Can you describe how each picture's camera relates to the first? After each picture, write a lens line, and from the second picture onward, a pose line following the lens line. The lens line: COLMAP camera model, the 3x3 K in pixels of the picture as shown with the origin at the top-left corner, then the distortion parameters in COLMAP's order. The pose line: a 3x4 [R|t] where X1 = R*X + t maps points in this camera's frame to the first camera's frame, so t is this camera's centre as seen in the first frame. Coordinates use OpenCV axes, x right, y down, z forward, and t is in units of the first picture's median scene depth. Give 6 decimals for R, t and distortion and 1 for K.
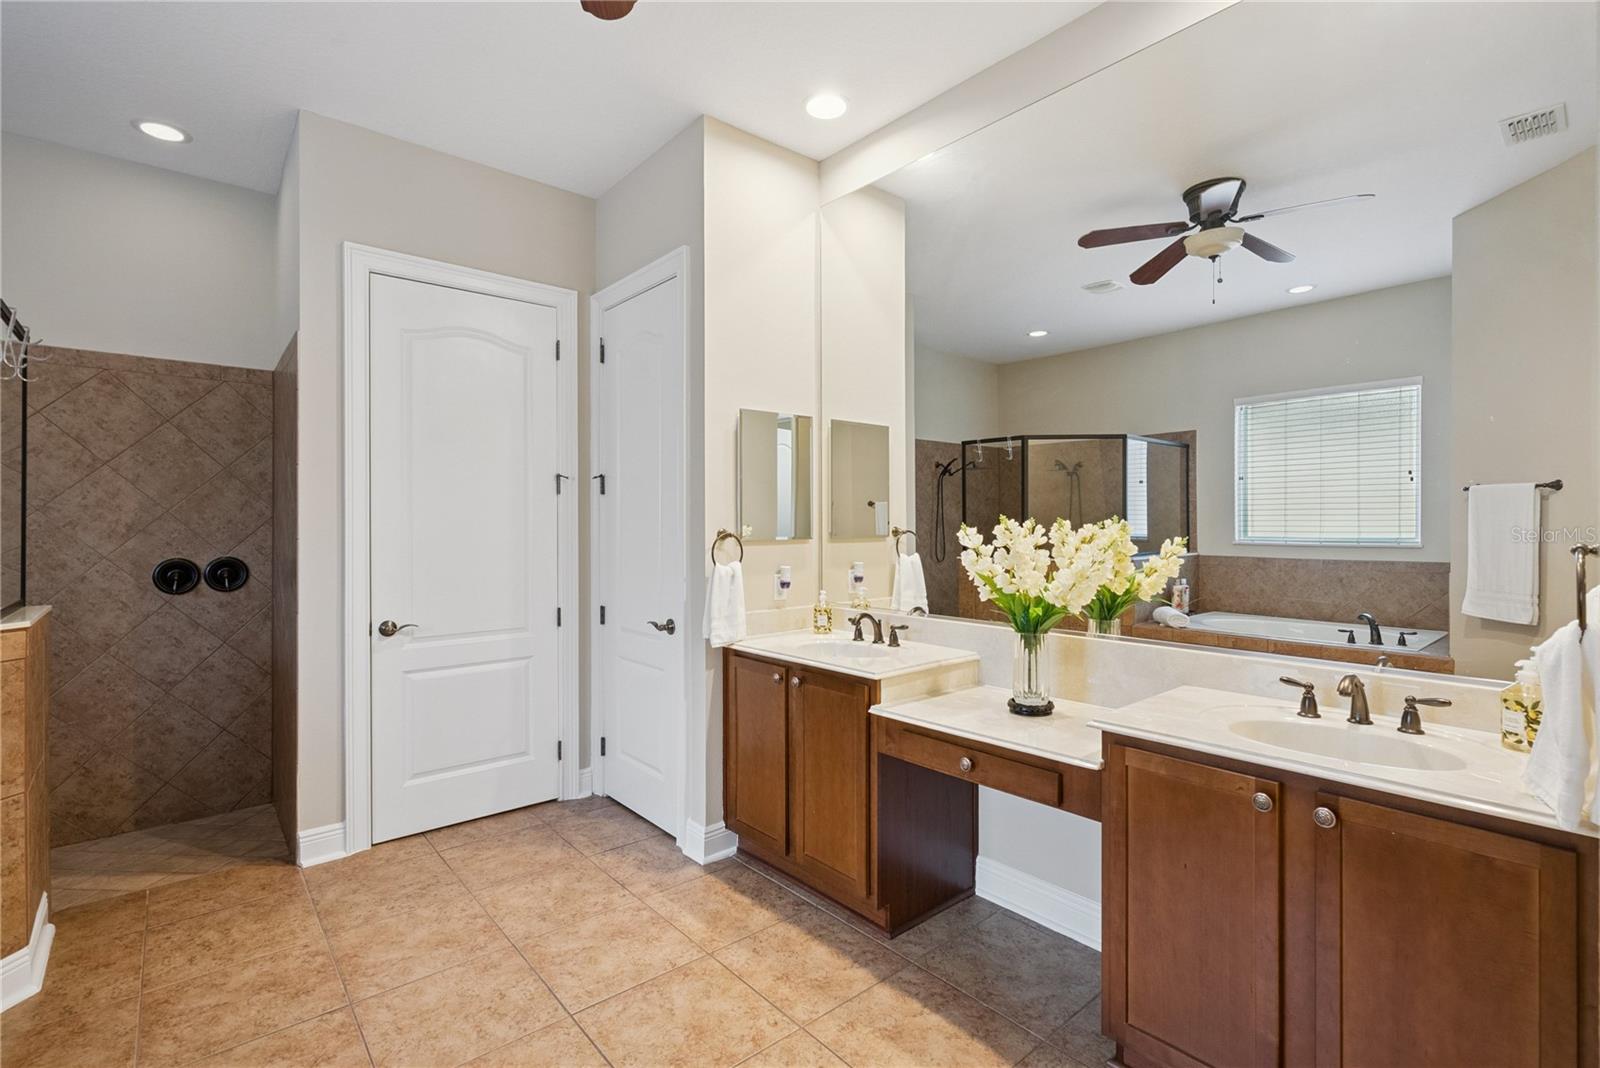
lens RADIAL K [[730.2, 0, 801.8], [0, 730.2, 528.1], [0, 0, 1]] dist [-0.005013, 0.001569]
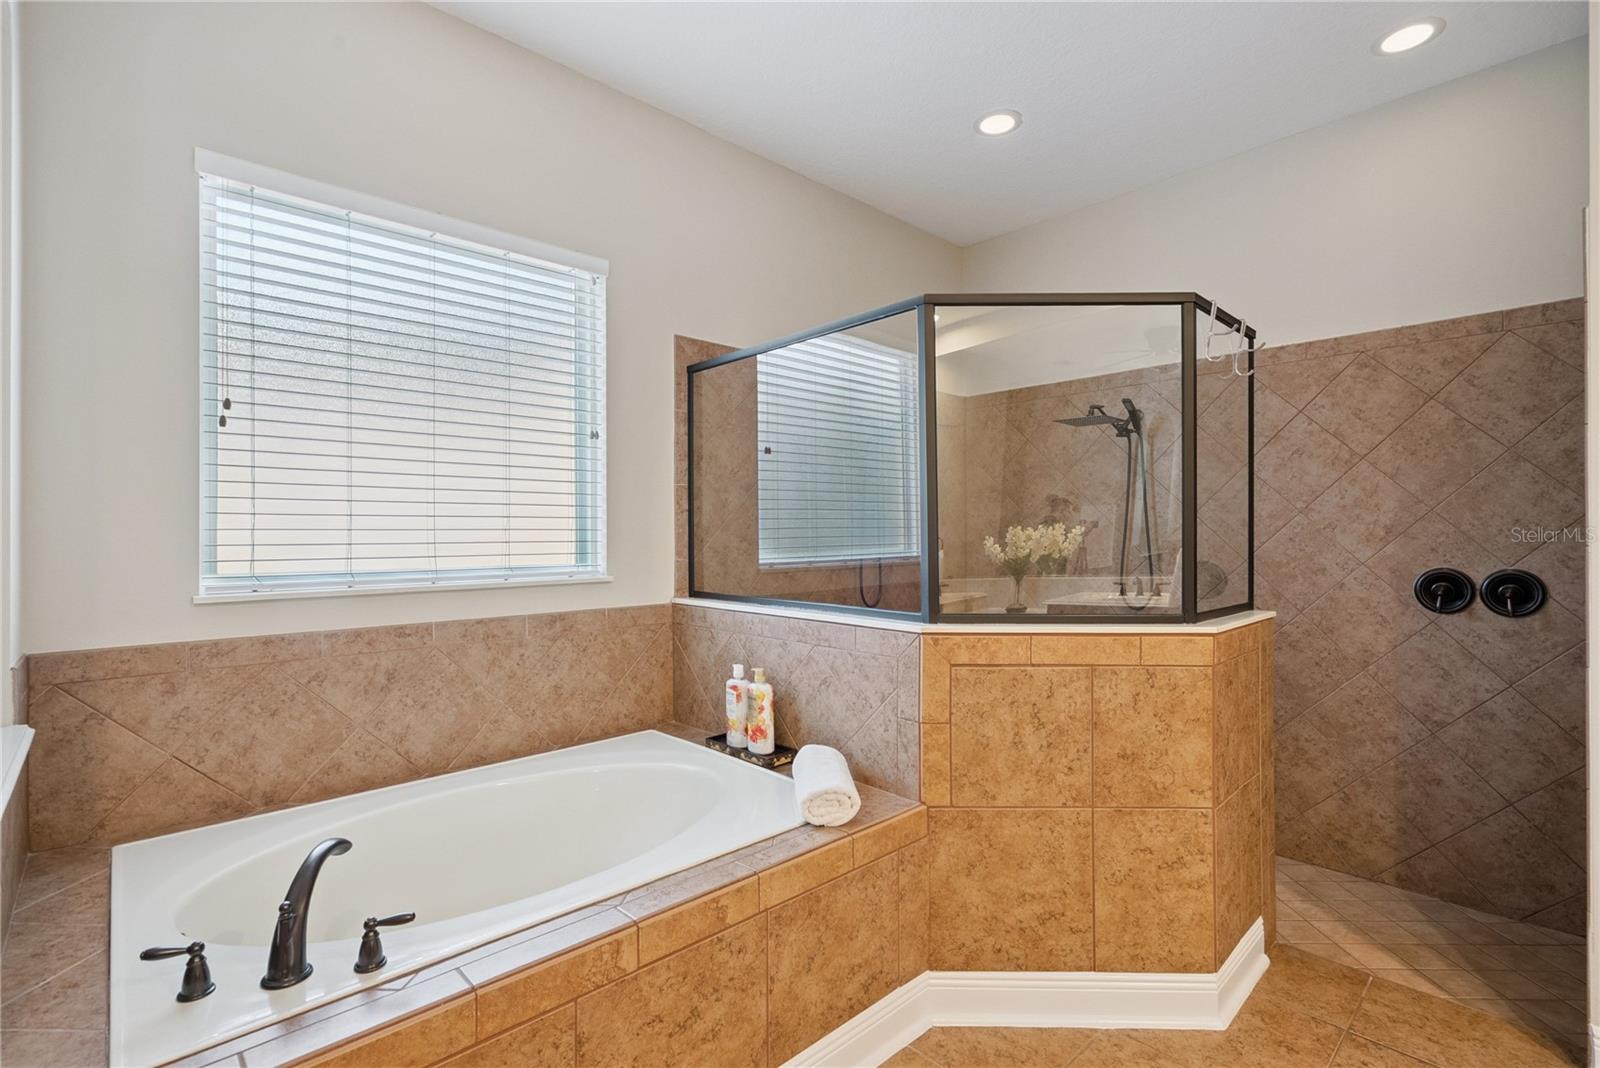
lens RADIAL K [[730.2, 0, 802.2], [0, 730.2, 530.1], [0, 0, 1]] dist [-0.005013, 0.001569]
pose [[0.038126, -0.006080, -0.999254, -0.092244], [-0.002147, 0.999979, -0.006167, 0.006346], [0.999271, 0.002380, 0.038112, 0.276860]]
